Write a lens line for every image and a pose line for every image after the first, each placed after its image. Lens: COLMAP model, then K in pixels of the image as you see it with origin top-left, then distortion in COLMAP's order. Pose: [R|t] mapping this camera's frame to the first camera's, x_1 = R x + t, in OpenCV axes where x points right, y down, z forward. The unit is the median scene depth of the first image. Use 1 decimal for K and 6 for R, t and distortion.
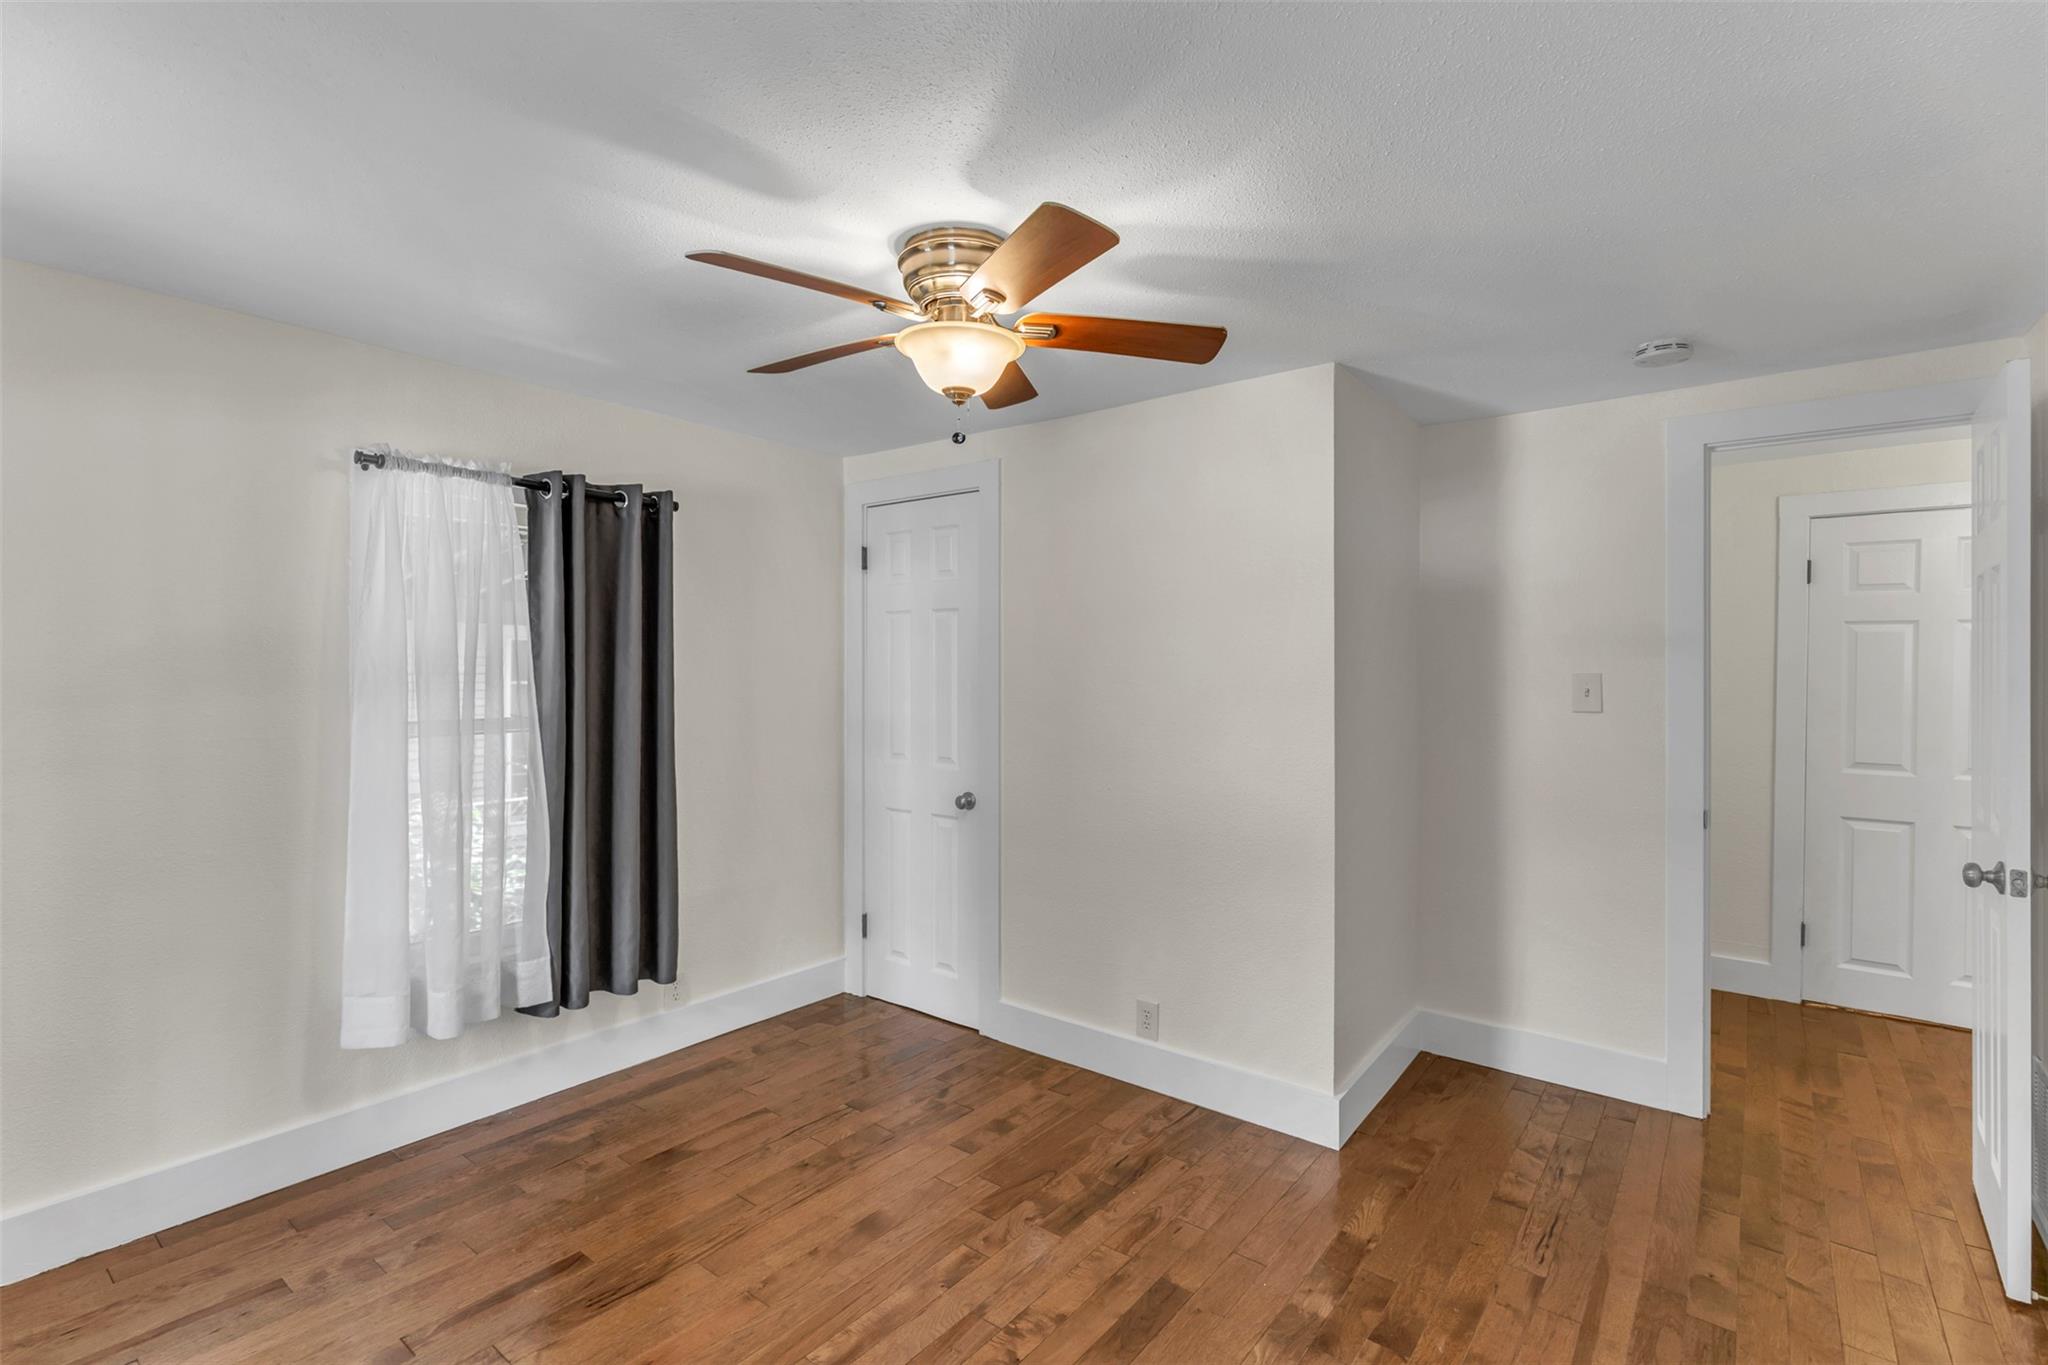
lens RADIAL K [[928.3, 0, 1031.8], [0, 928.3, 673.0], [0, 0, 1]] dist [0.000500, -0.000369]
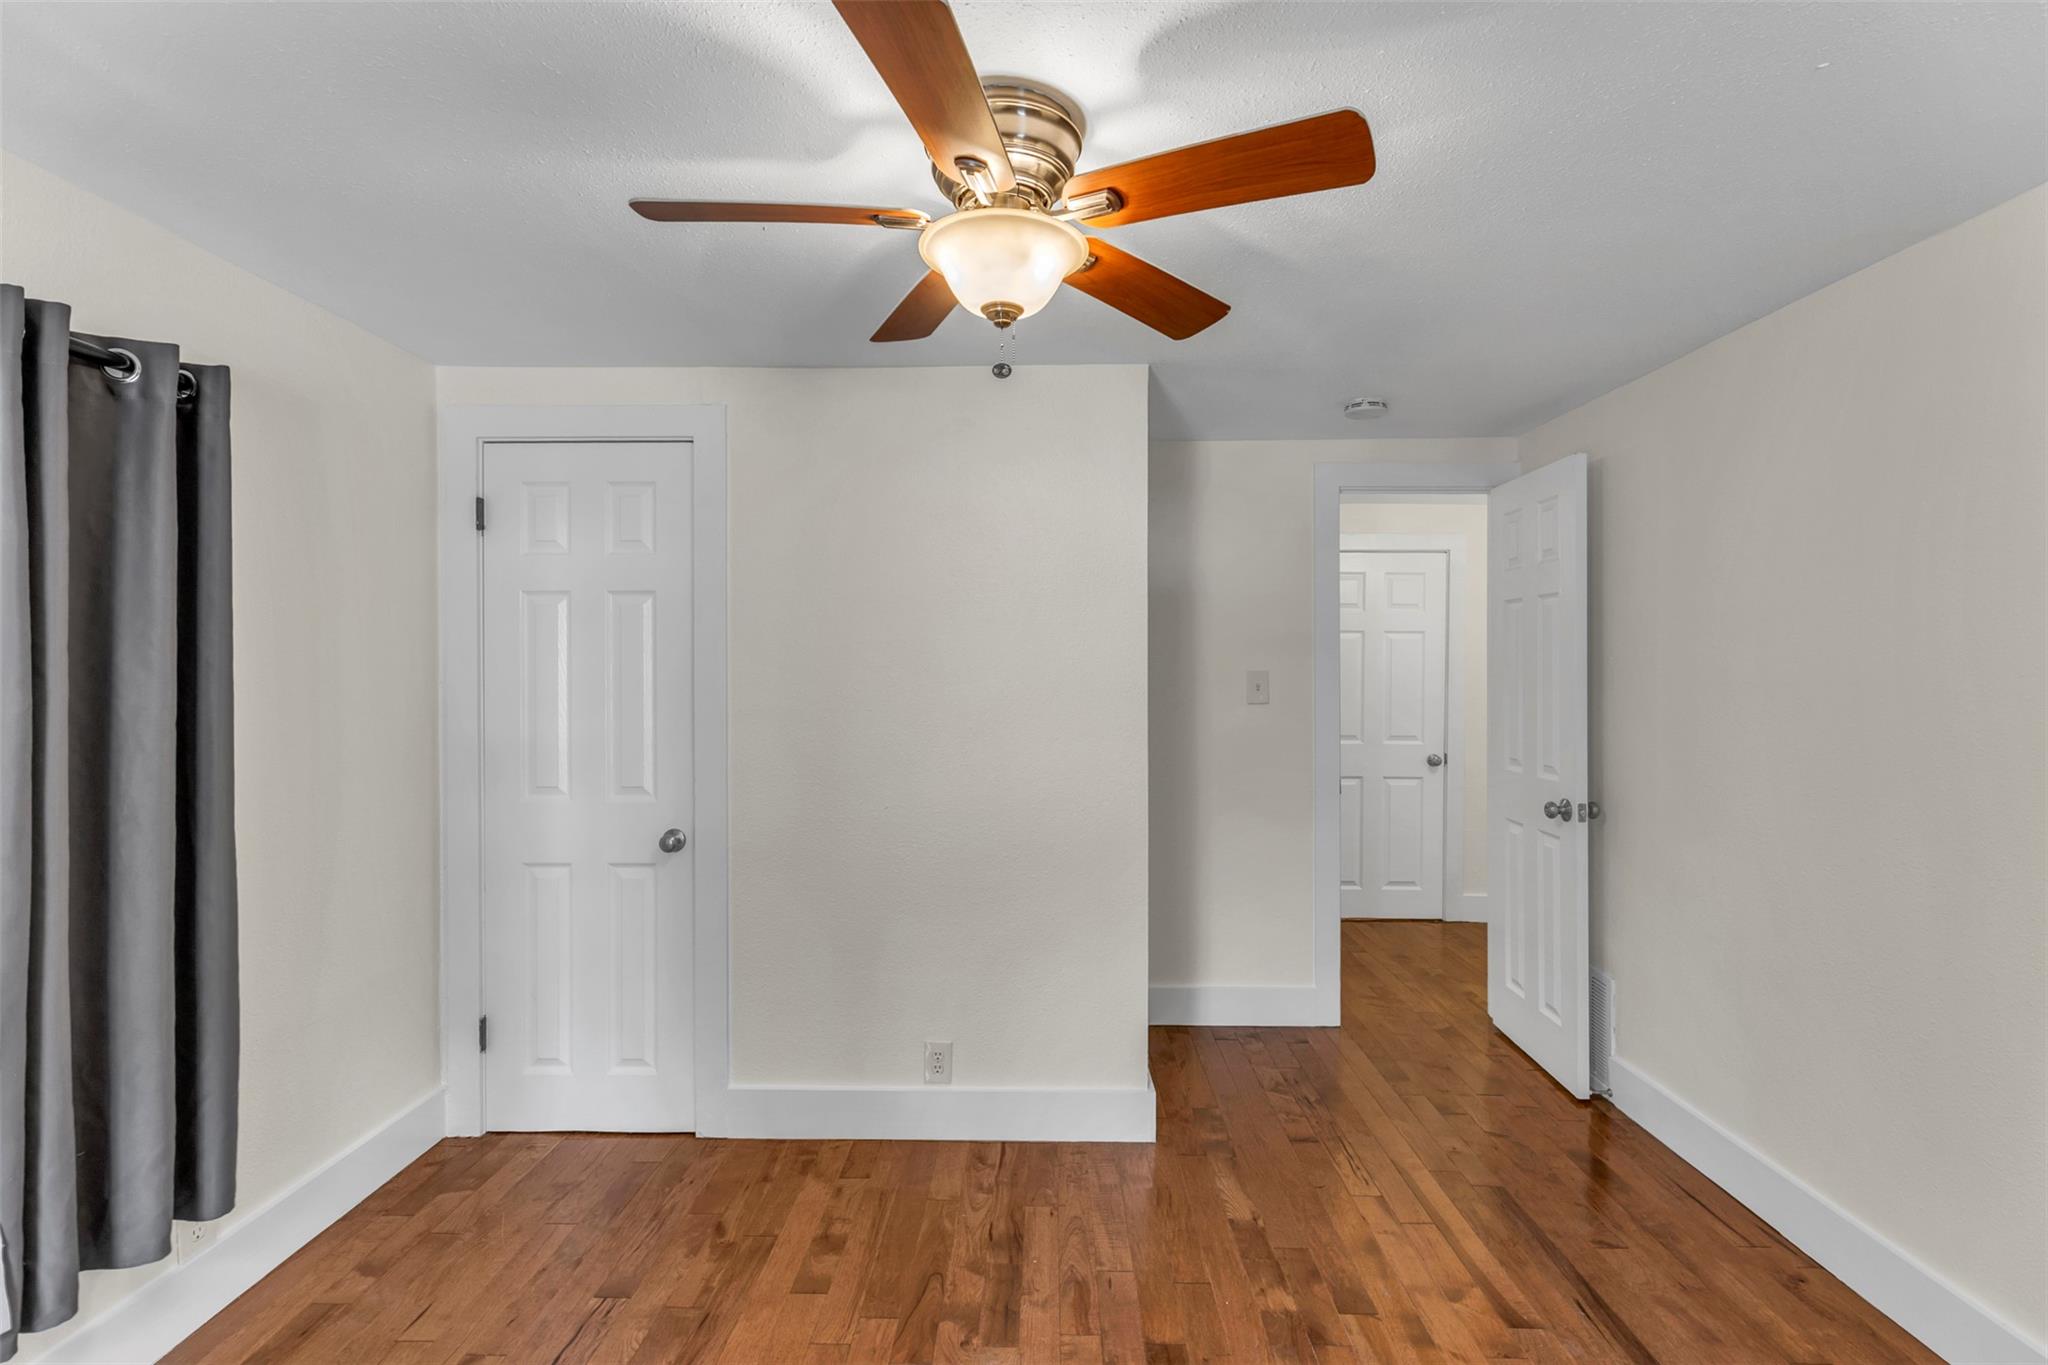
lens RADIAL K [[919.5, 0, 1027.2], [0, 919.5, 671.3], [0, 0, 1]] dist [-0.000827, -0.000434]
pose [[0.802964, -0.006974, 0.595987, -0.339372], [0.007559, 0.999970, 0.001517, -0.002809], [-0.595979, 0.003286, 0.802993, 0.246275]]
